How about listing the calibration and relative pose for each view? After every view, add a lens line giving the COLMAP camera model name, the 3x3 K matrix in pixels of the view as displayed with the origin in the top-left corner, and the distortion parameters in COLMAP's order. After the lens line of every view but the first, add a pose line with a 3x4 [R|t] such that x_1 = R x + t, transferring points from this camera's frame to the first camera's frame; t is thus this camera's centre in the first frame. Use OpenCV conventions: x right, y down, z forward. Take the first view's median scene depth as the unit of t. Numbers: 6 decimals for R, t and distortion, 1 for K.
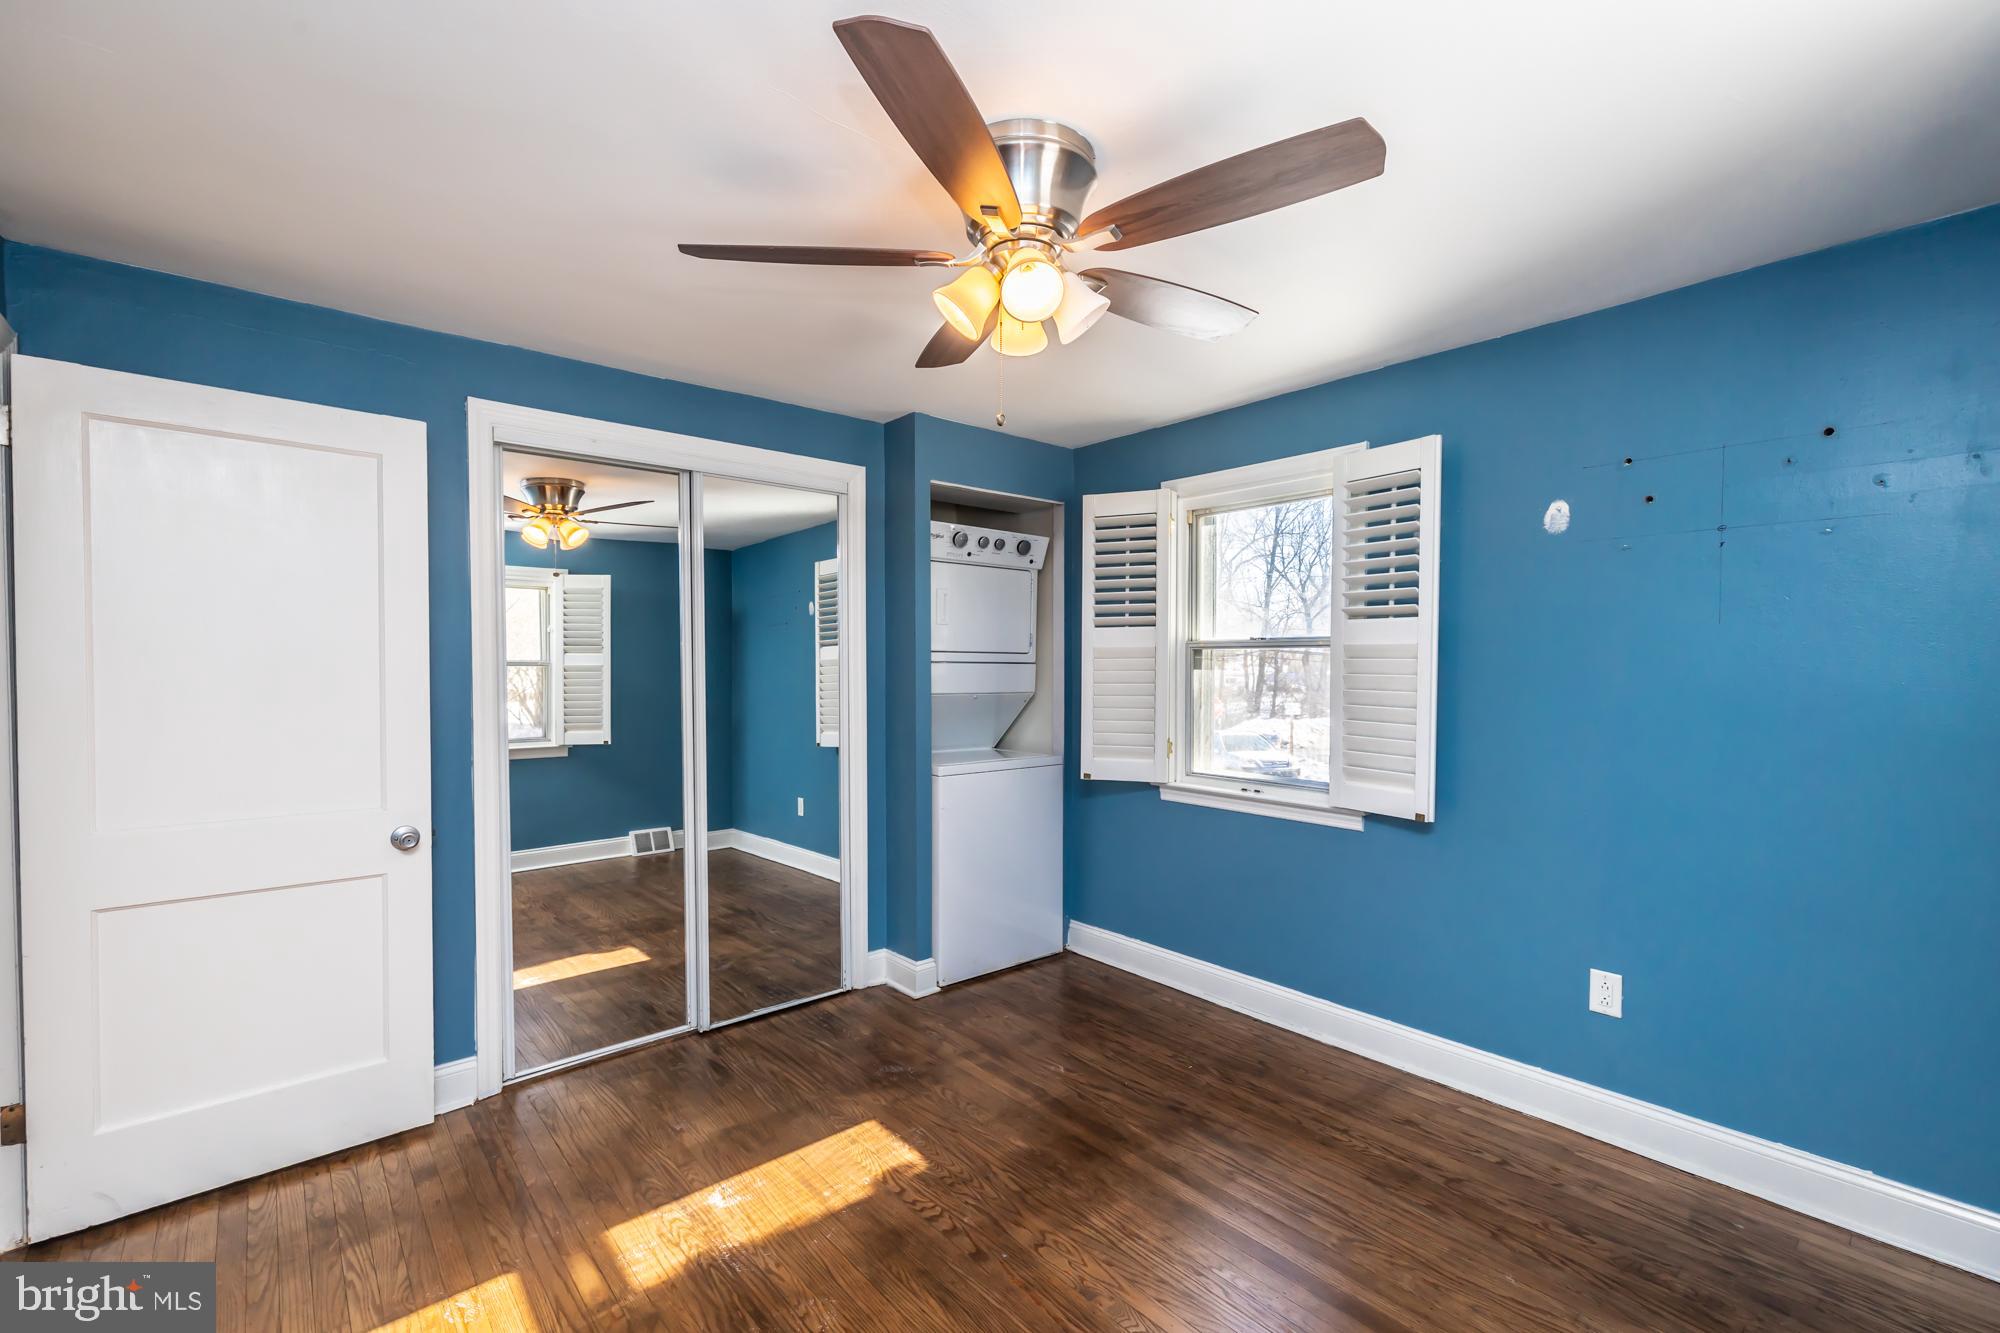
lens RADIAL K [[848.2, 0, 994.3], [0, 848.2, 690.6], [0, 0, 1]] dist [-0.002197, -0.000394]
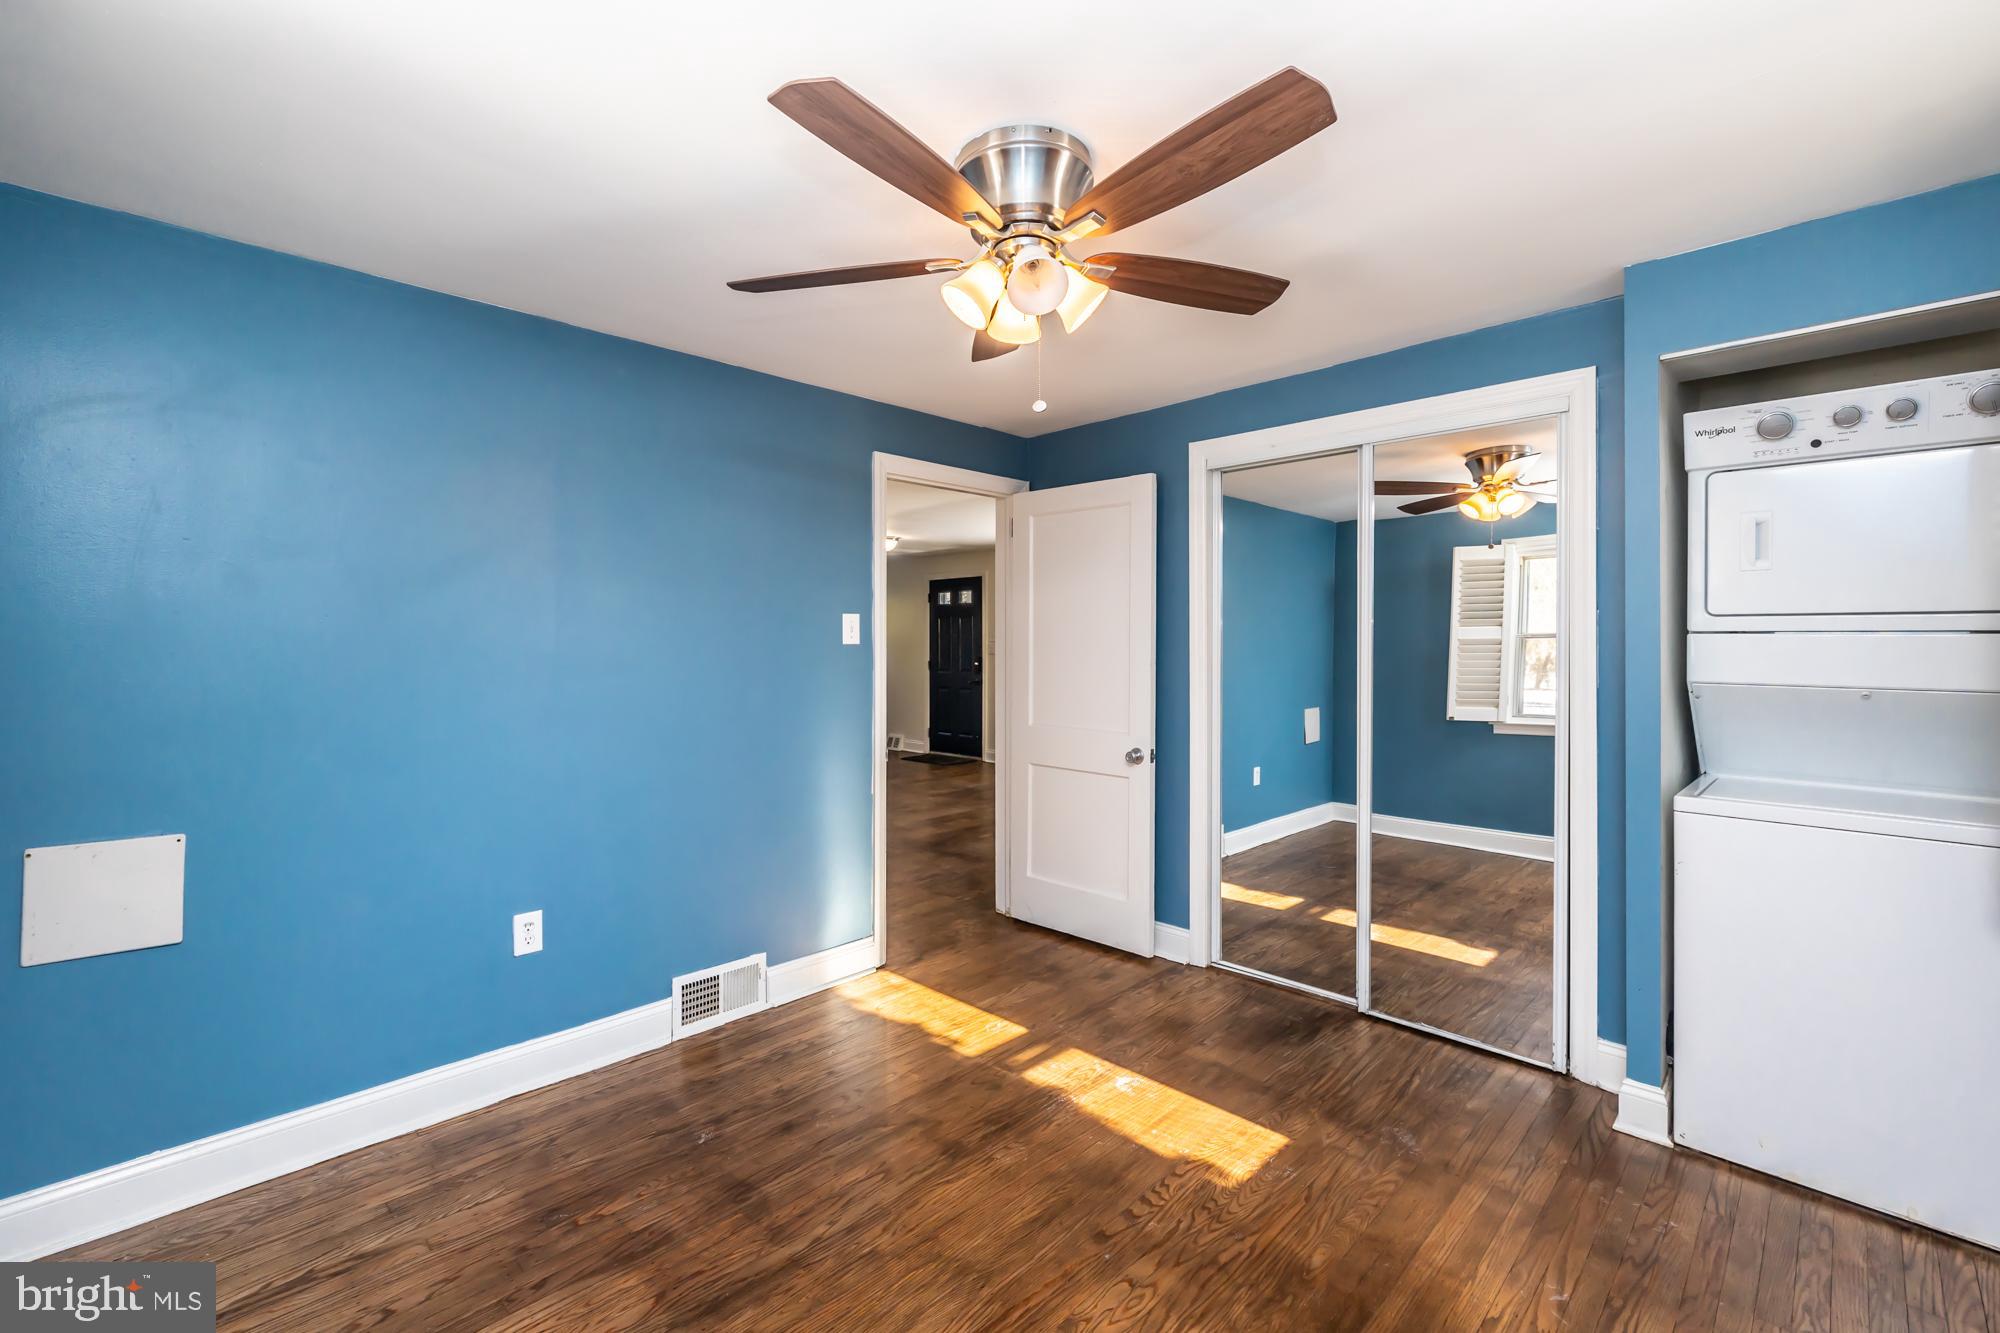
lens RADIAL K [[851.6, 0, 999.5], [0, 851.6, 639.3], [0, 0, 1]] dist [-0.000295, -0.000042]
pose [[0.084176, -0.000968, -0.996450, 0.706911], [-0.026904, 0.999633, -0.003244, -0.016307], [0.996088, 0.027081, 0.084119, 0.574293]]
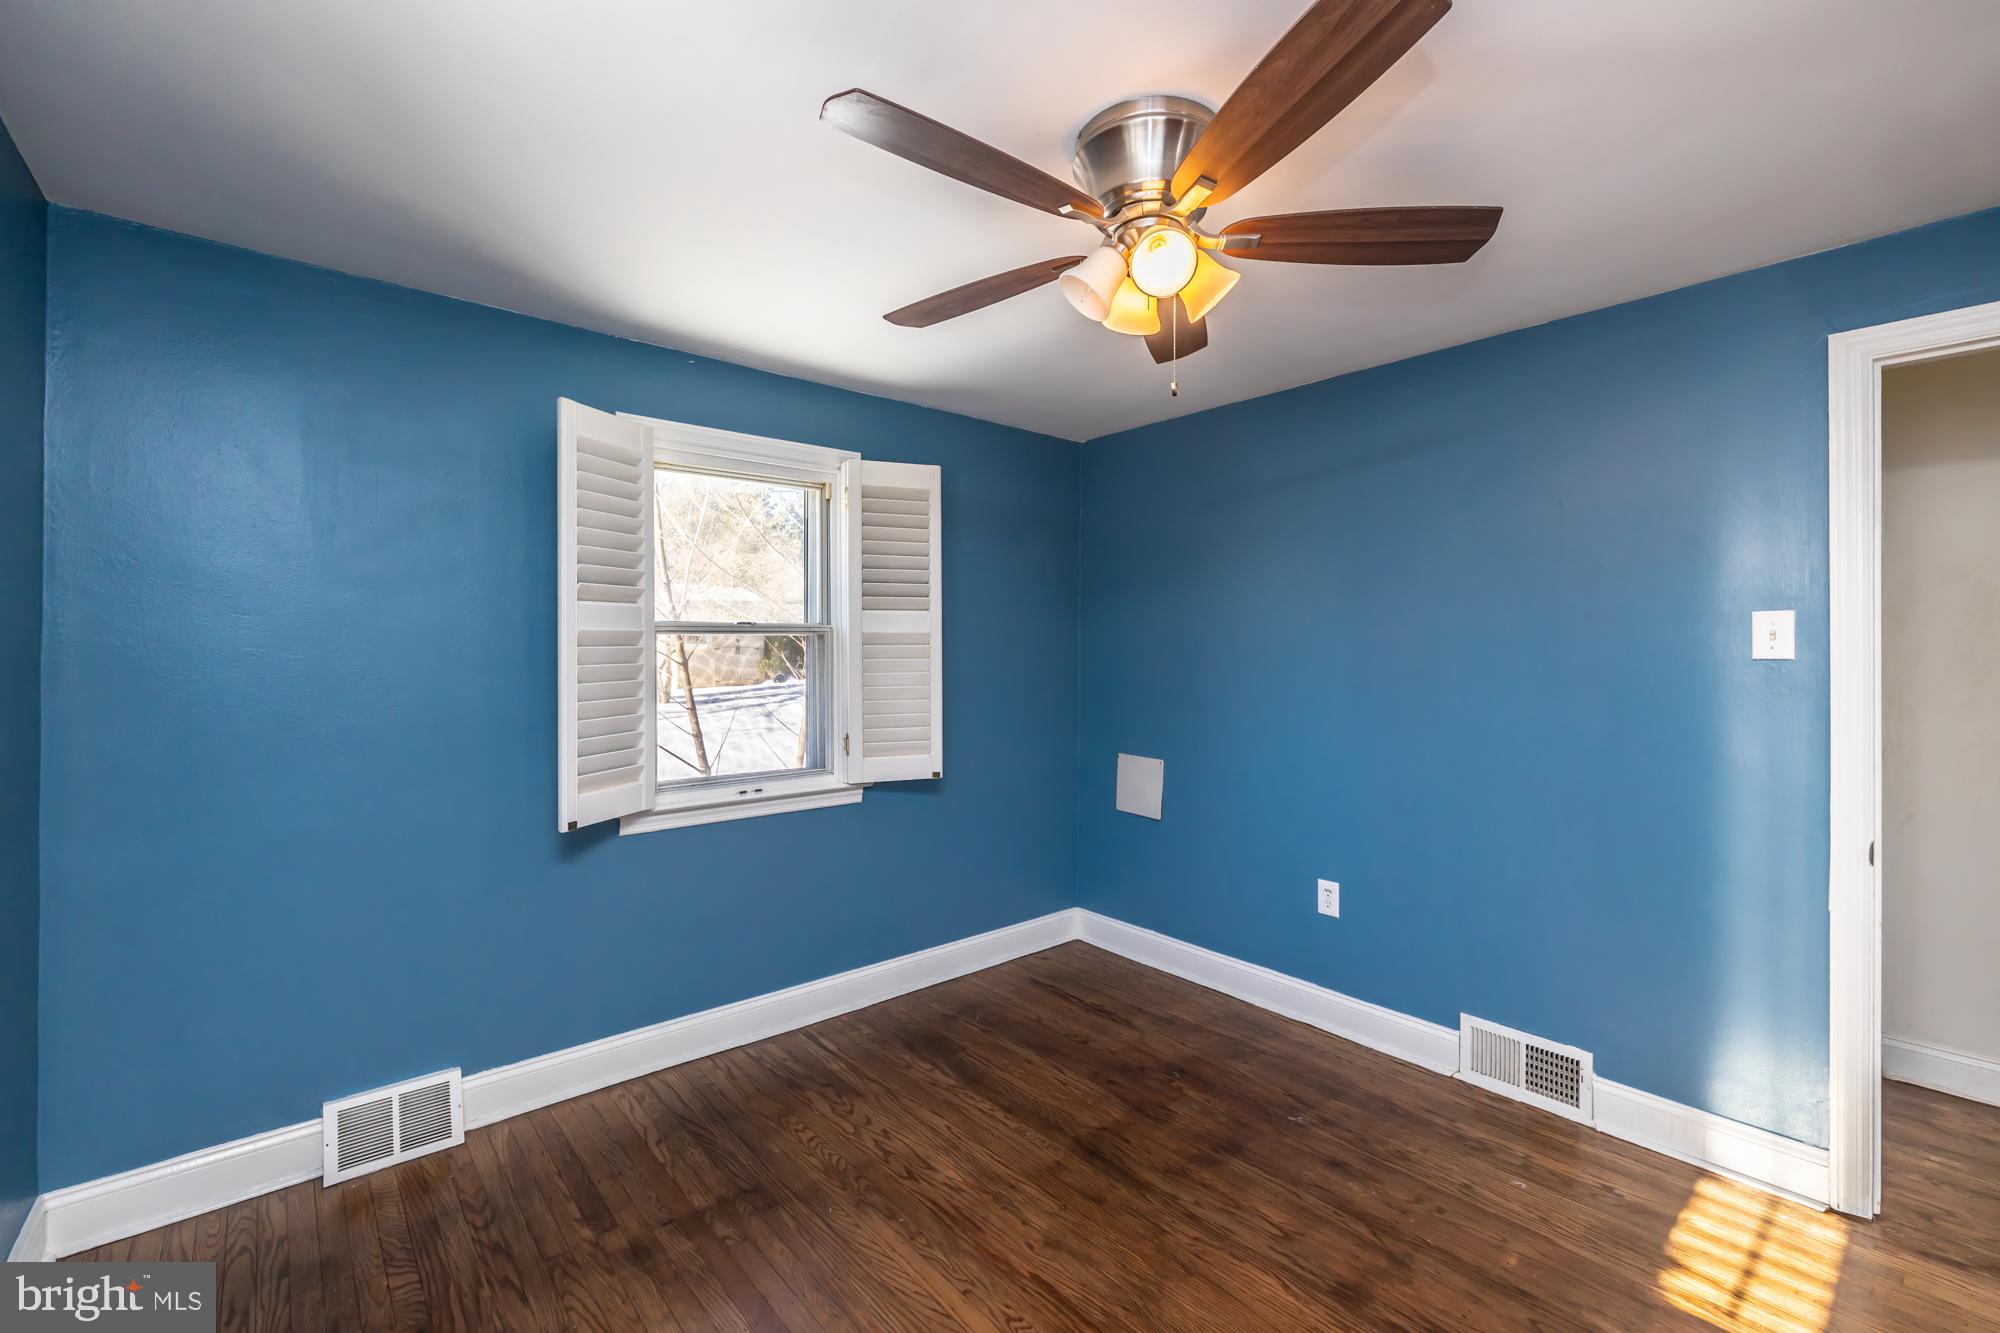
lens RADIAL K [[847.0, 0, 995.0], [0, 847.0, 645.5], [0, 0, 1]] dist [0.000816, 0.000249]
pose [[-0.999992, -0.000698, 0.003980, 0.131944], [-0.000601, 0.999704, 0.024304, -0.040658], [-0.003996, 0.024301, -0.999697, 1.283632]]
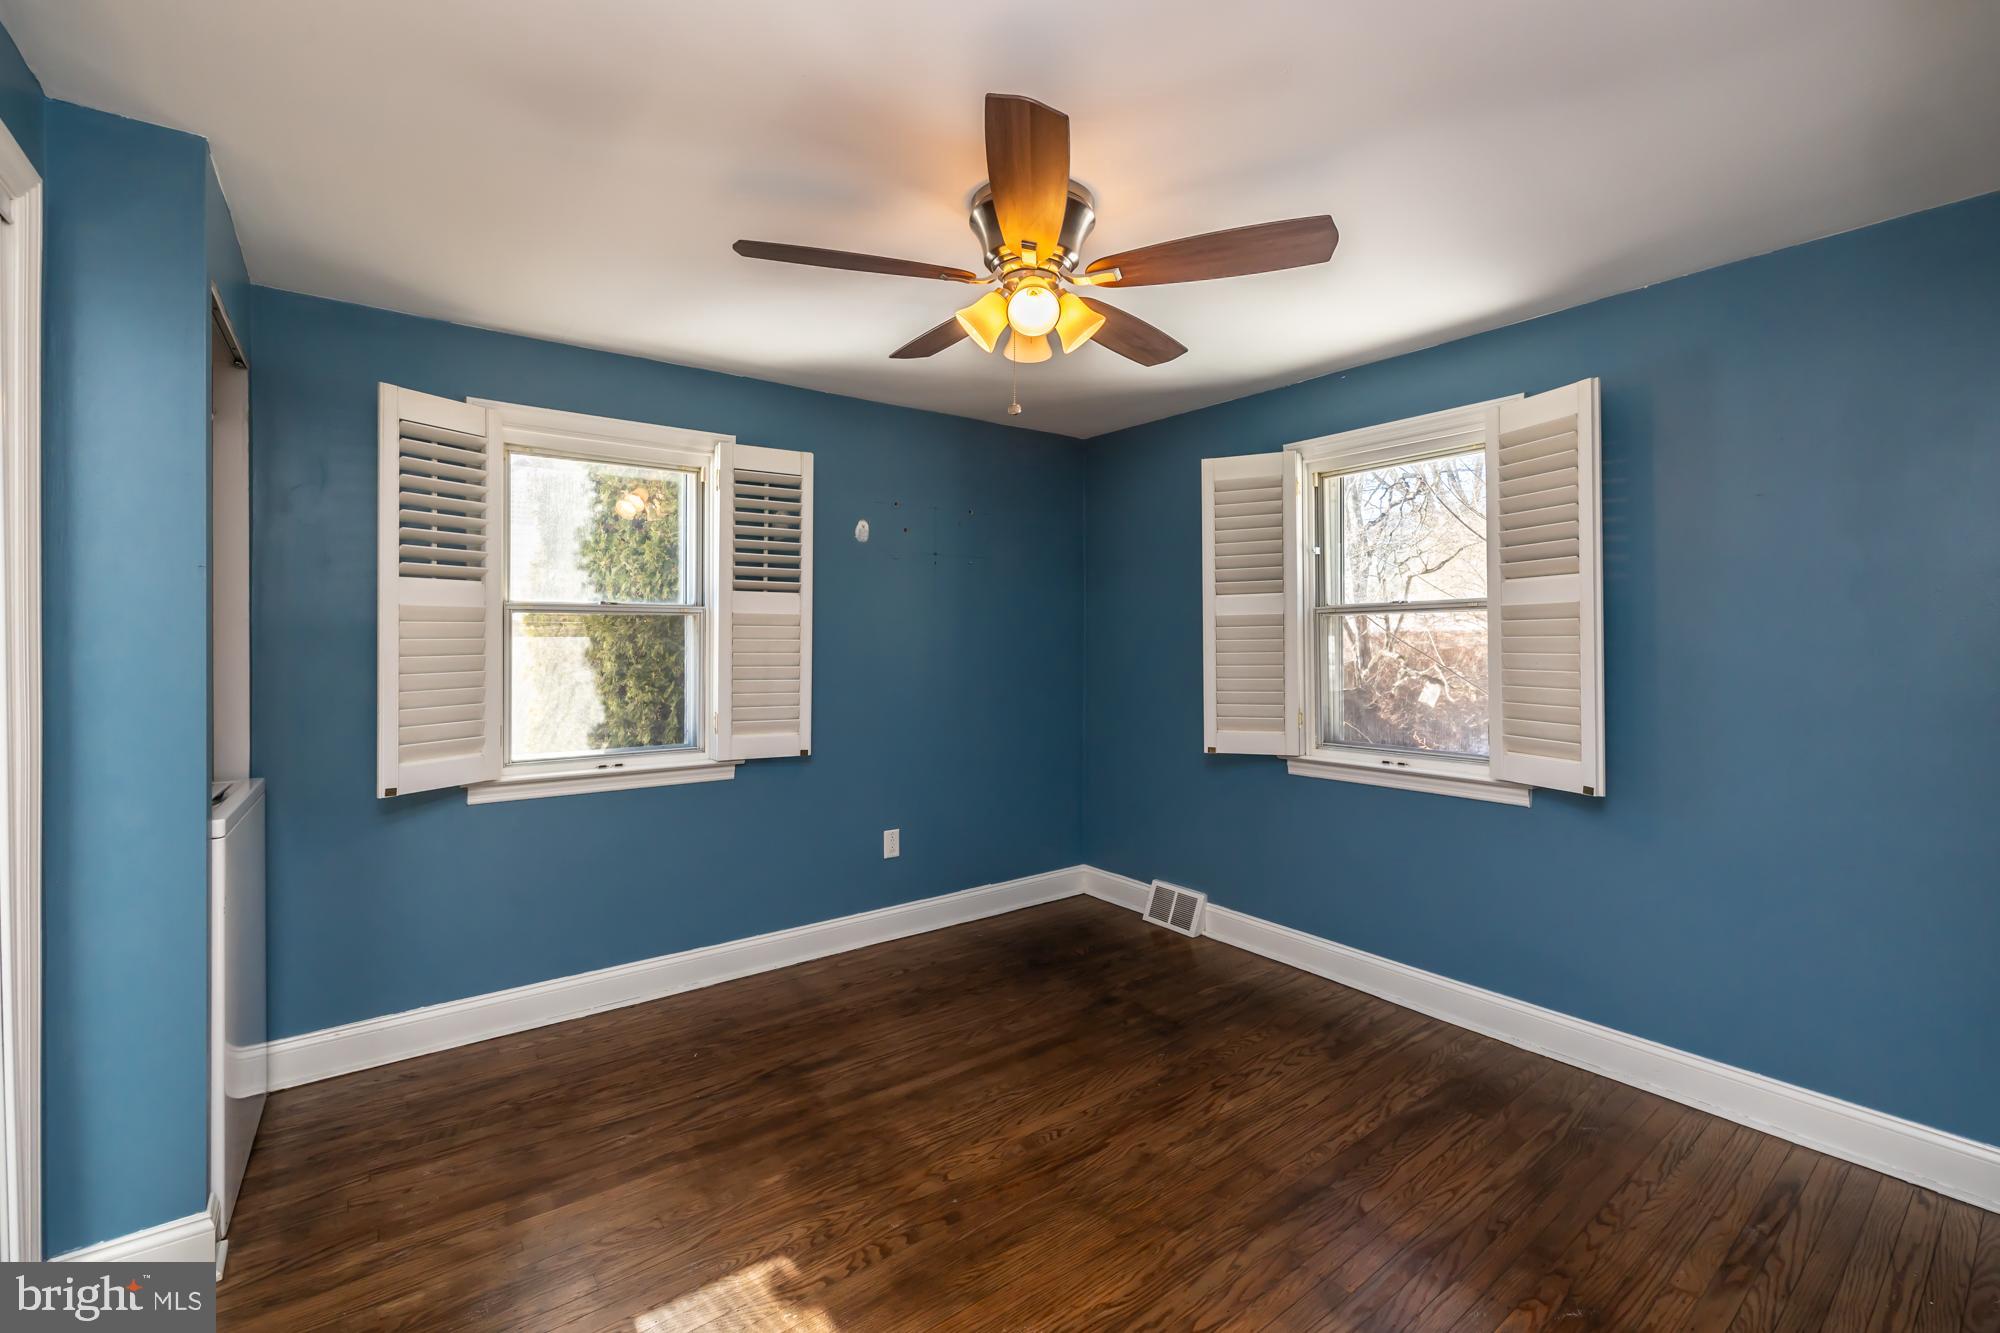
lens RADIAL K [[851.6, 0, 999.5], [0, 851.6, 639.3], [0, 0, 1]] dist [-0.000295, -0.000042]
pose [[0.063227, -0.002414, 0.997996, -0.746912], [0.032614, 0.999468, 0.000352, -0.009119], [-0.997466, 0.032526, 0.063272, 0.632708]]
